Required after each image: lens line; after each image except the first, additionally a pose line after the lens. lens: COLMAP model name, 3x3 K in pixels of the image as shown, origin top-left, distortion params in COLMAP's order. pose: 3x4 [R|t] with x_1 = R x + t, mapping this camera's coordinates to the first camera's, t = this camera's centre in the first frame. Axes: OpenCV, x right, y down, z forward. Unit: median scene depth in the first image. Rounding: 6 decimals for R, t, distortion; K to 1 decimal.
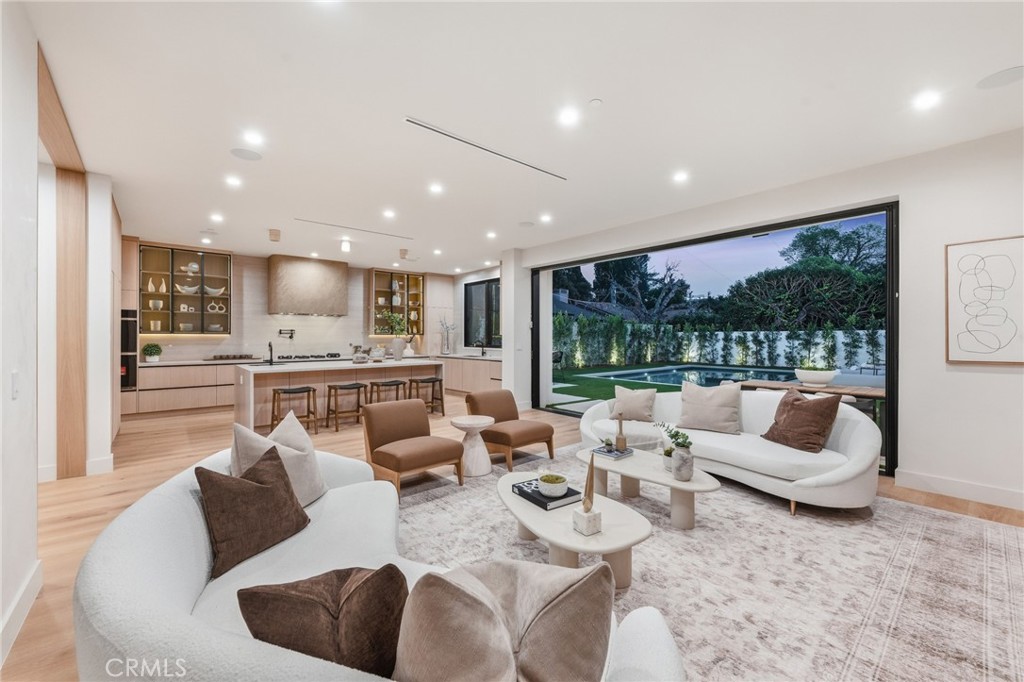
lens RADIAL K [[411.3, 0, 509.5], [0, 411.3, 333.7], [0, 0, 1]] dist [-0.000305, 0.000106]
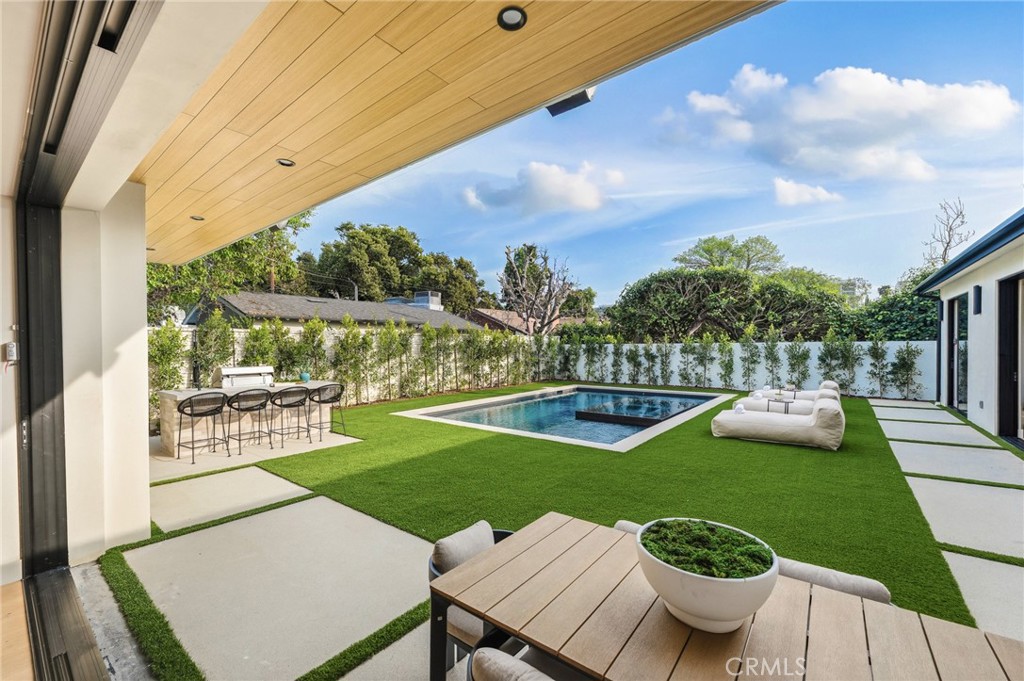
lens RADIAL K [[411.3, 0, 514.0], [0, 411.3, 349.4], [0, 0, 1]] dist [-0.000305, 0.000106]
pose [[0.981579, -0.009296, 0.190828, 0.174560], [0.006232, 0.999842, 0.016649, -0.010129], [-0.190953, -0.015153, 0.981482, 0.234300]]
